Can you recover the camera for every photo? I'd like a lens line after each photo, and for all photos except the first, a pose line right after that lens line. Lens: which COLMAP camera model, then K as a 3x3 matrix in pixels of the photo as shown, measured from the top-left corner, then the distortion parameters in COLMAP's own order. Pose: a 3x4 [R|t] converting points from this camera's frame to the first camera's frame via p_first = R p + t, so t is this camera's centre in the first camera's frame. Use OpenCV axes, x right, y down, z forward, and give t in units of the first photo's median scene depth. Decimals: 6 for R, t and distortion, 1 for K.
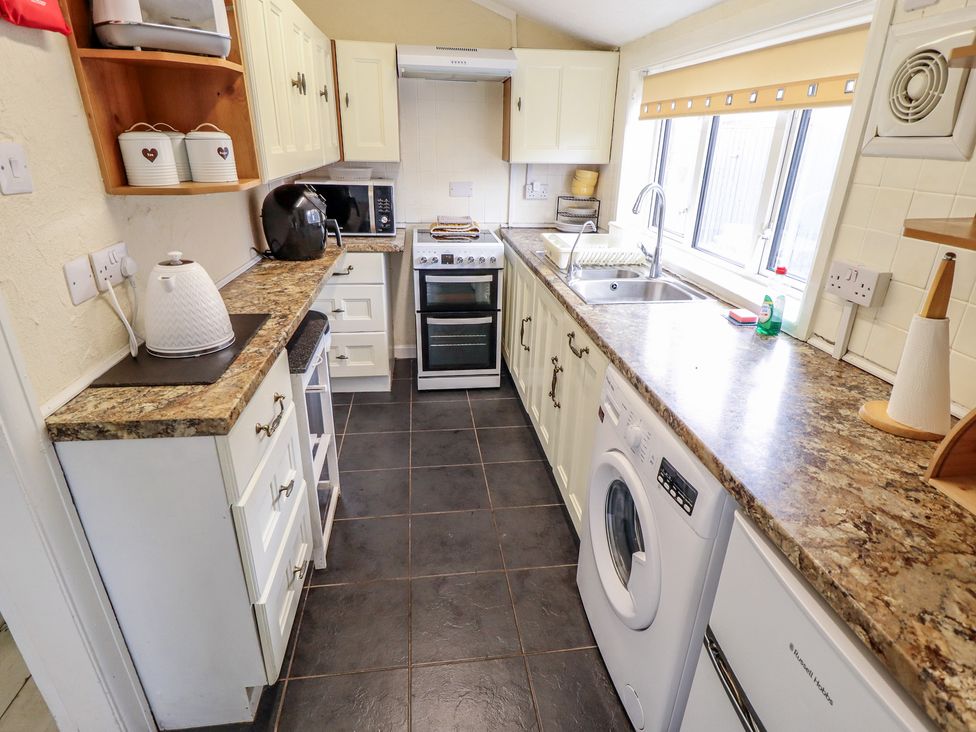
lens RADIAL K [[532.6, 0, 488.1], [0, 532.6, 367.6], [0, 0, 1]] dist [0.002233, -0.014610]
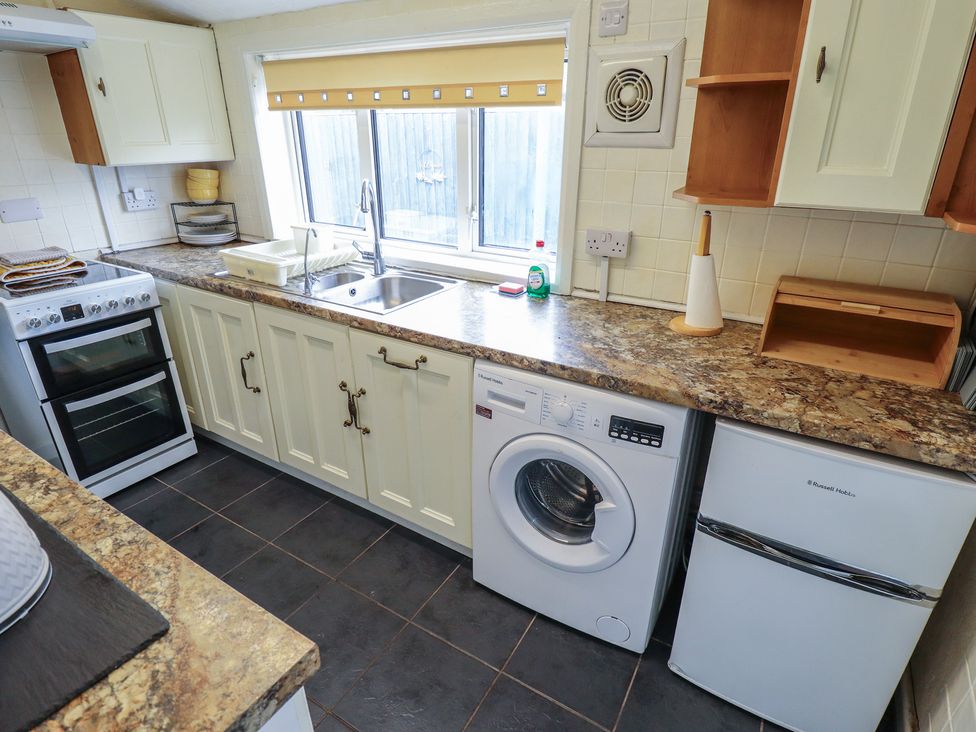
lens RADIAL K [[532.6, 0, 491.7], [0, 532.6, 365.1], [0, 0, 1]] dist [0.002233, -0.014610]
pose [[0.613438, -0.326536, 0.719074, -0.380558], [0.311514, 0.936738, 0.159627, -0.121414], [-0.725708, 0.126081, 0.676352, 0.238519]]
